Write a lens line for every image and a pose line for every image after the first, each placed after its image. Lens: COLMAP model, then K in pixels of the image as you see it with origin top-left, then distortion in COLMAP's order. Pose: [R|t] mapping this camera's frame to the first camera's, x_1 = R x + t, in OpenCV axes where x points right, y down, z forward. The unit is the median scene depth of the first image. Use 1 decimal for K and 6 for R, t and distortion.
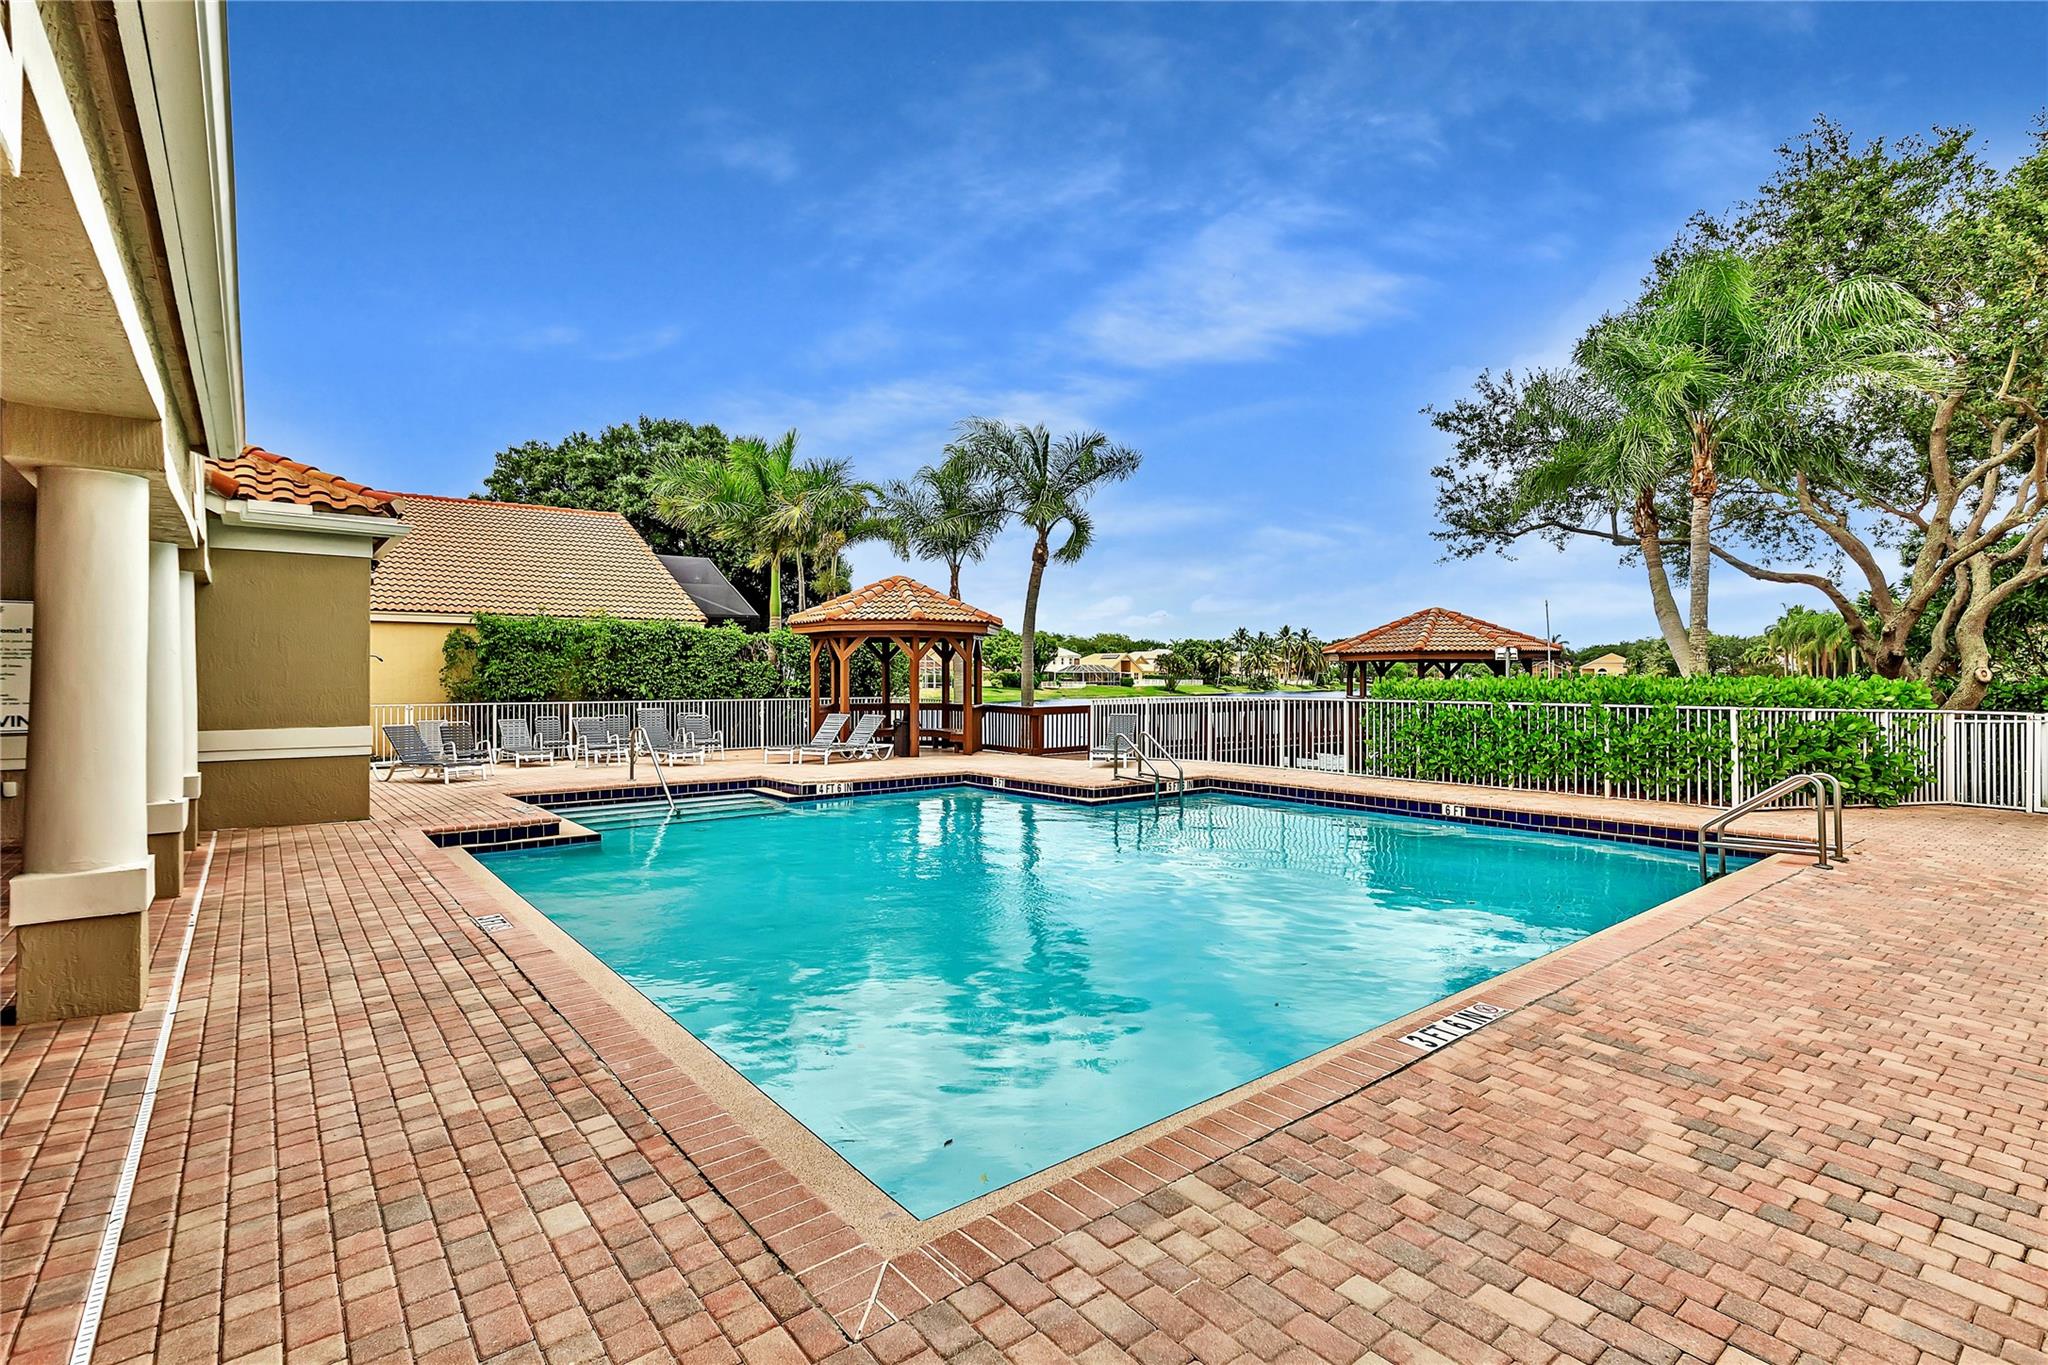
lens RADIAL K [[922.1, 0, 1016.8], [0, 922.1, 686.9], [0, 0, 1]] dist [0.002021, 0.000049]
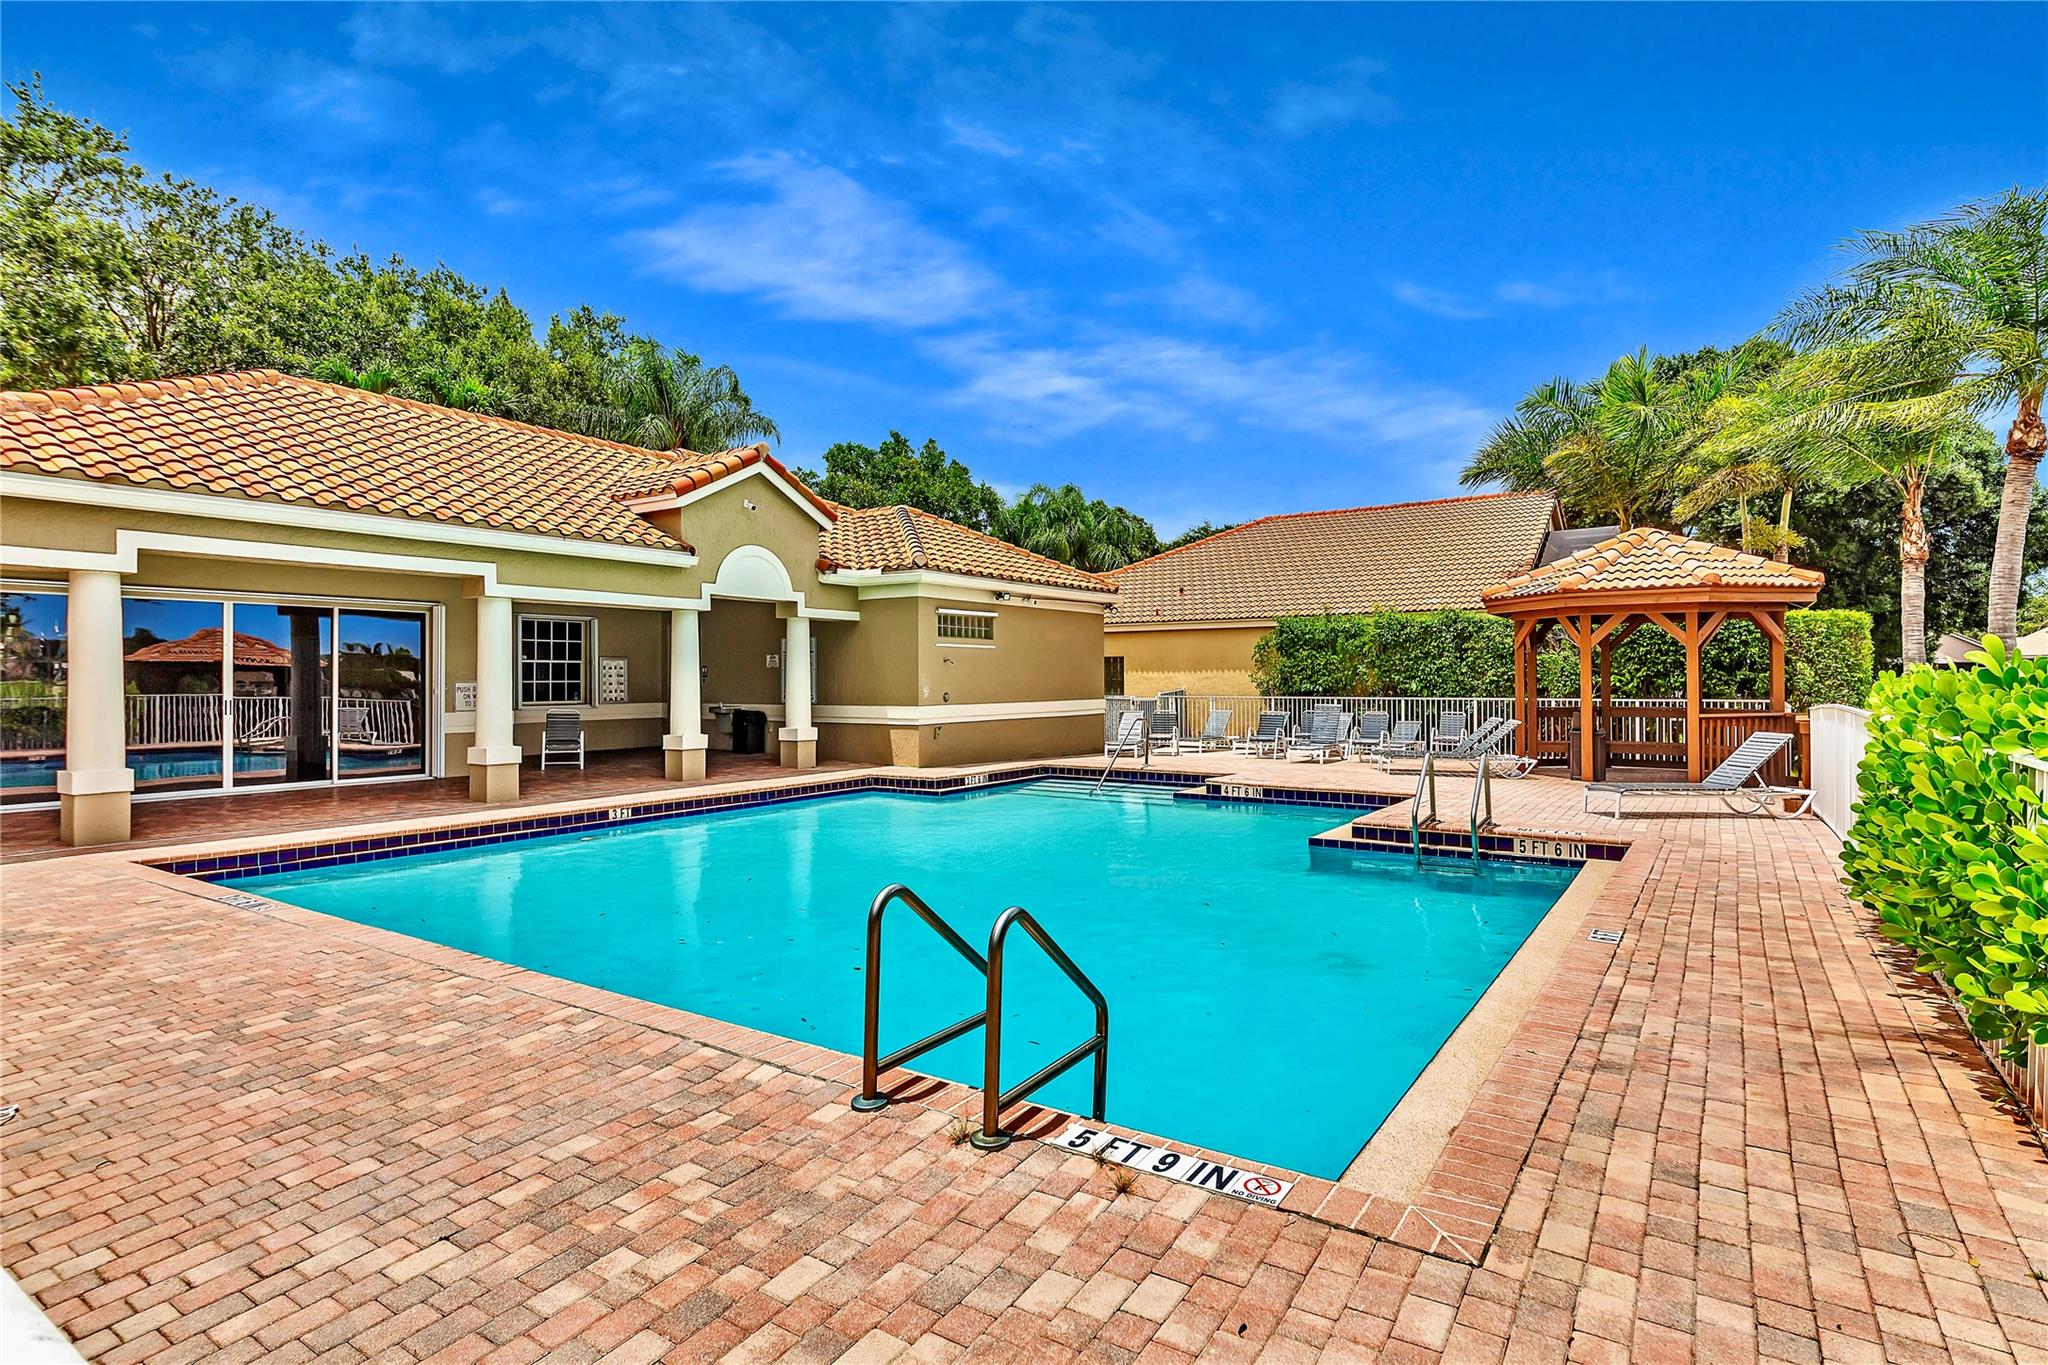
lens RADIAL K [[1057.4, 0, 1015.5], [0, 1057.4, 677.9], [0, 0, 1]] dist [0.000408, -0.000007]
pose [[0.304281, 0.005048, -0.952569, 0.715312], [0.008573, 0.999931, 0.008037, -0.022882], [0.952544, -0.010612, 0.304217, 0.350547]]
